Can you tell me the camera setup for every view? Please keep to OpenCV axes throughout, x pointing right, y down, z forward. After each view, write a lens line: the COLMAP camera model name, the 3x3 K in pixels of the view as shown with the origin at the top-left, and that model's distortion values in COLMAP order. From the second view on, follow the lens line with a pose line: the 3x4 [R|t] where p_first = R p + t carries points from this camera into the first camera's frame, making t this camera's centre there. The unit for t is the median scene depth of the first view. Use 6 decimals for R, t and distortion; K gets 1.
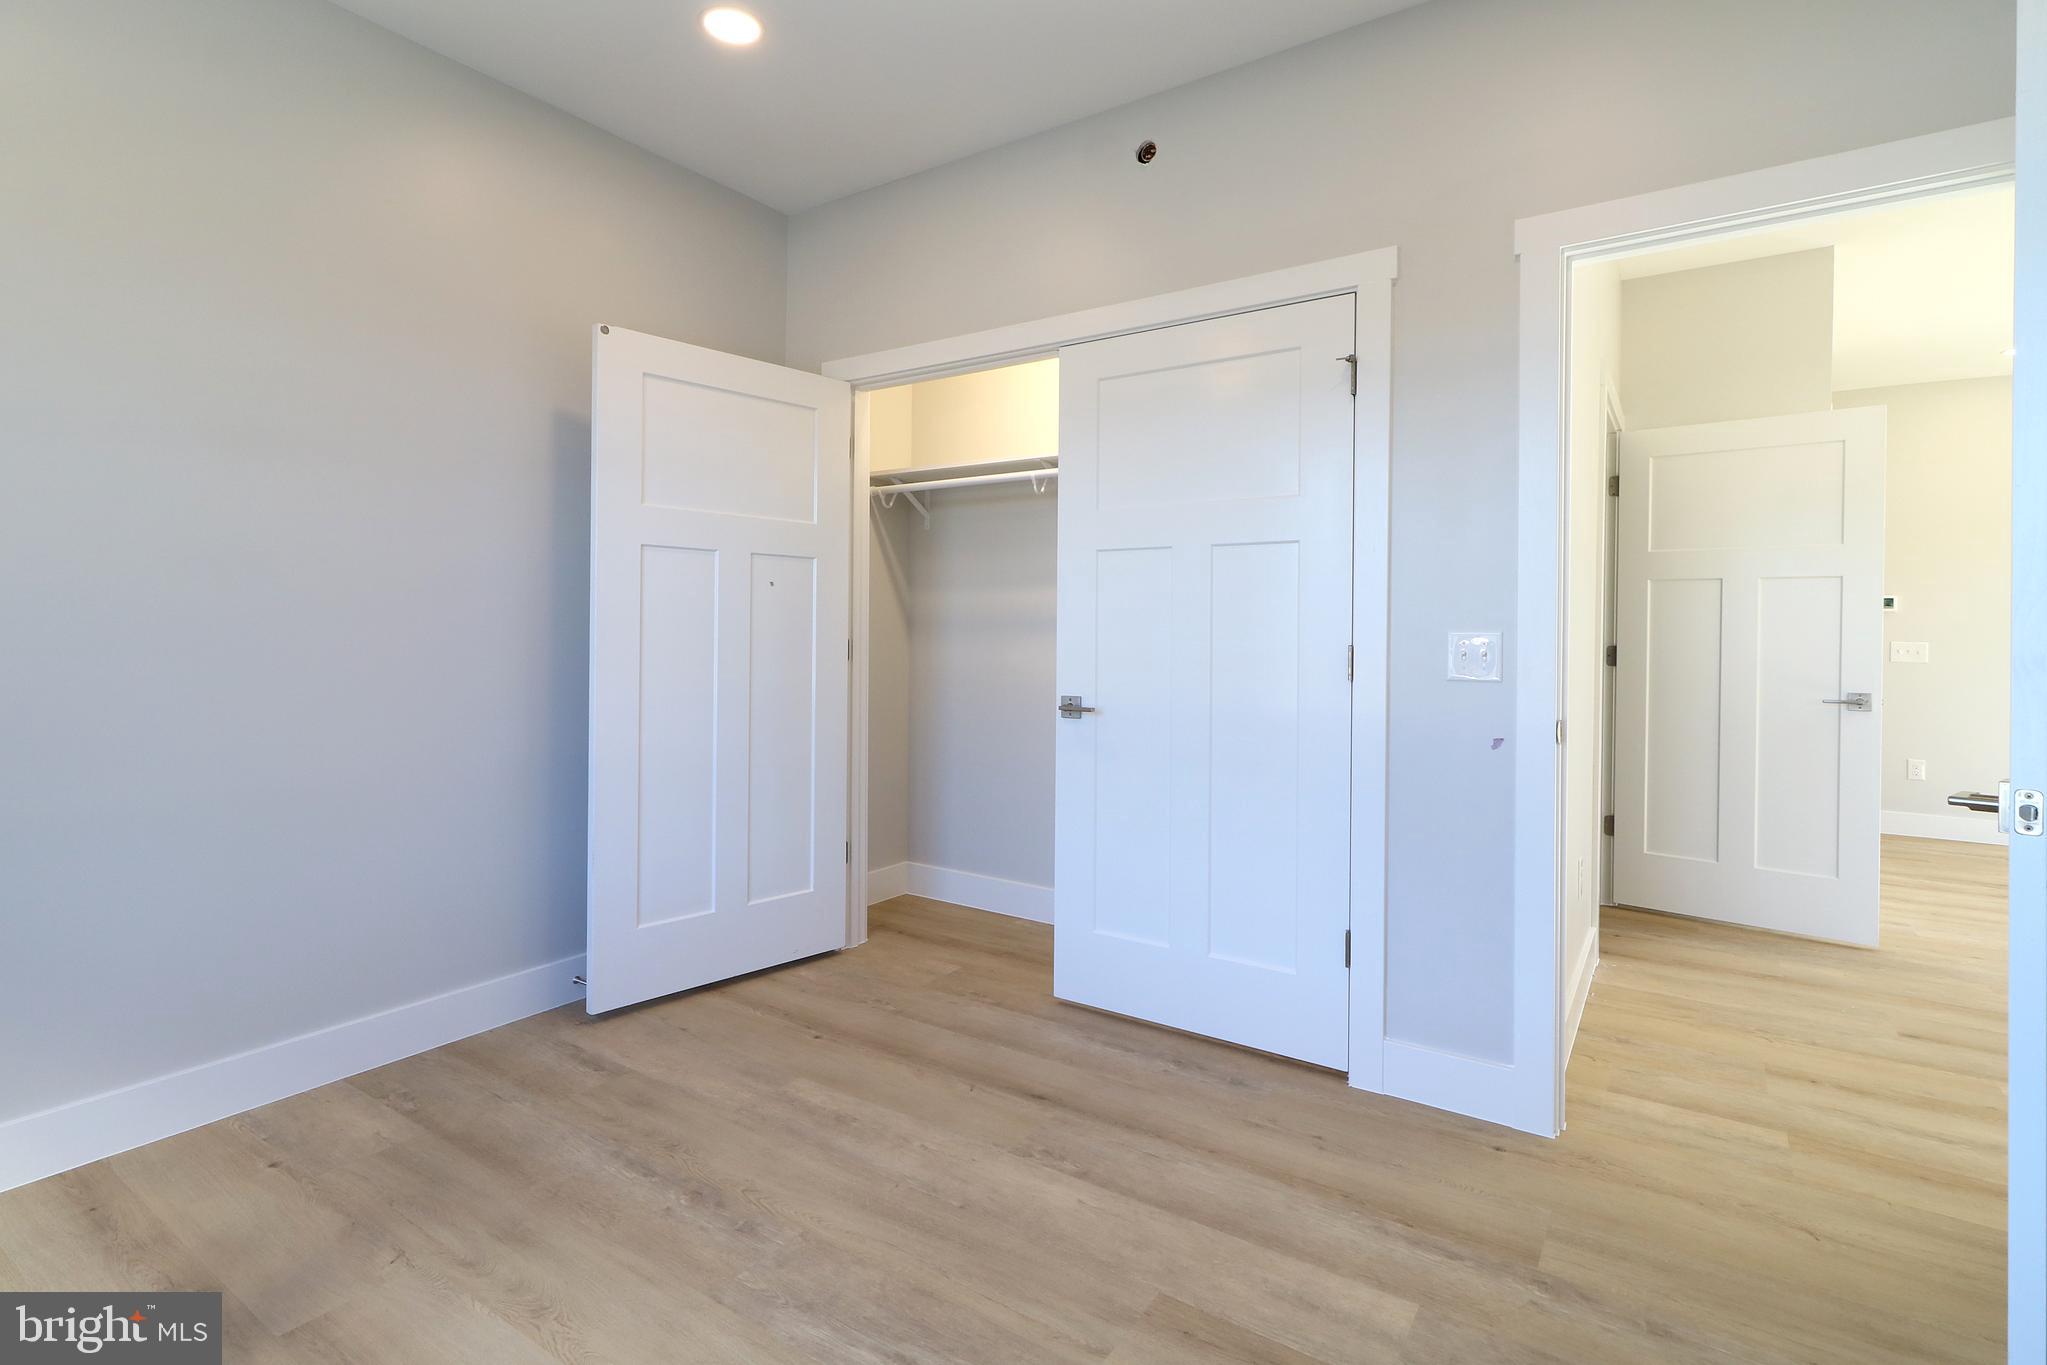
lens RADIAL K [[979.1, 0, 1031.0], [0, 979.1, 640.4], [0, 0, 1]] dist [0.001411, 0.000352]
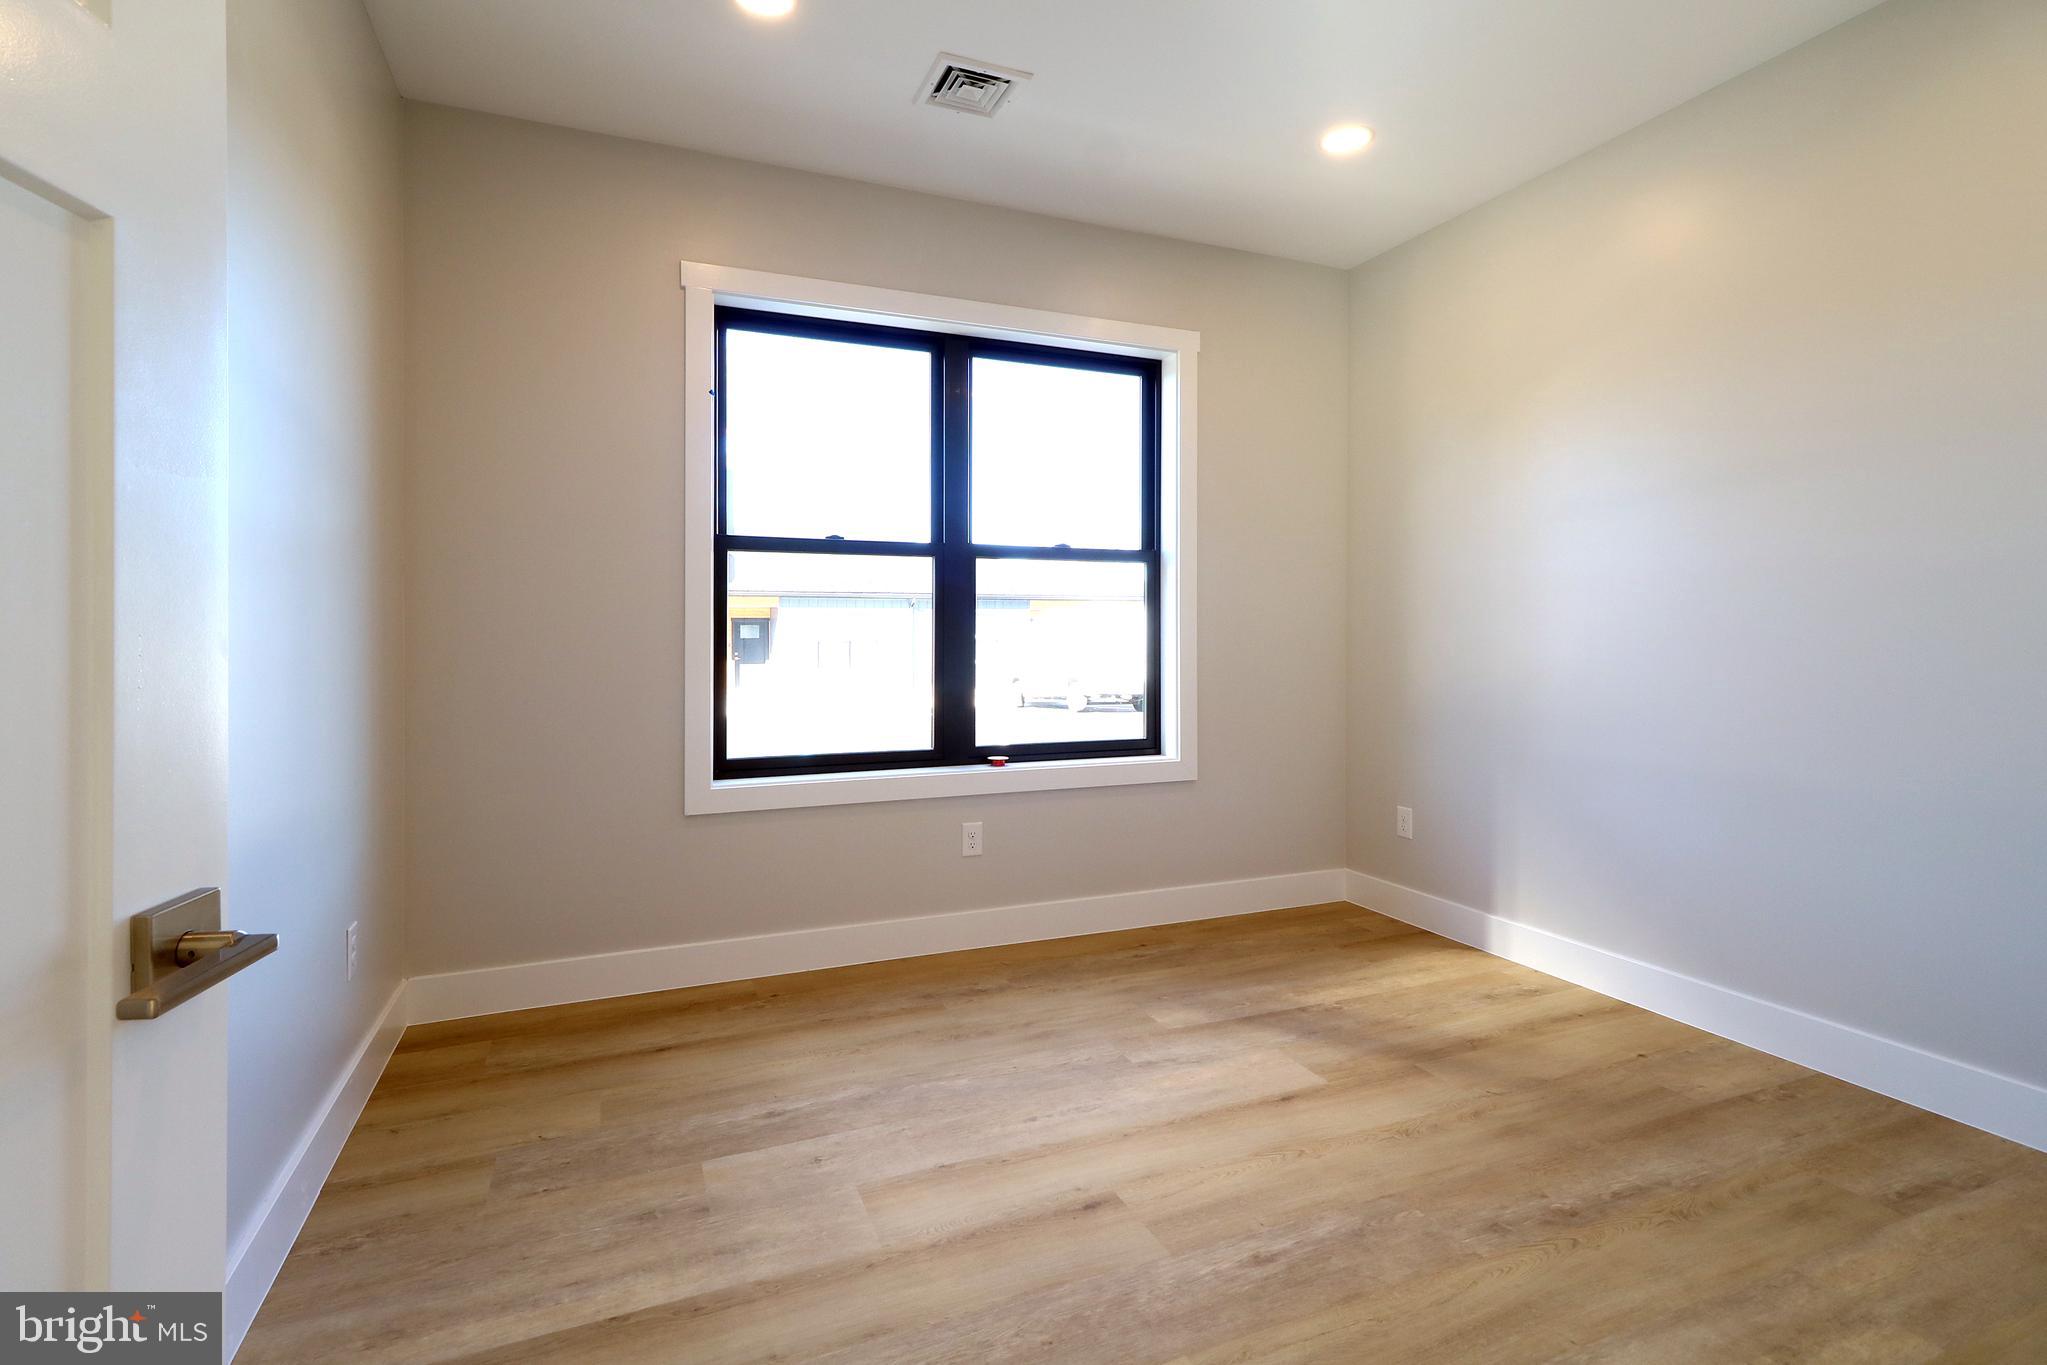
lens RADIAL K [[979.1, 0, 1031.0], [0, 979.1, 640.4], [0, 0, 1]] dist [0.001411, 0.000352]
pose [[-0.545367, -0.000793, -0.838197, 0.726784], [-0.010178, 0.999932, 0.005676, -0.005424], [0.838136, 0.011627, -0.545338, 1.013648]]
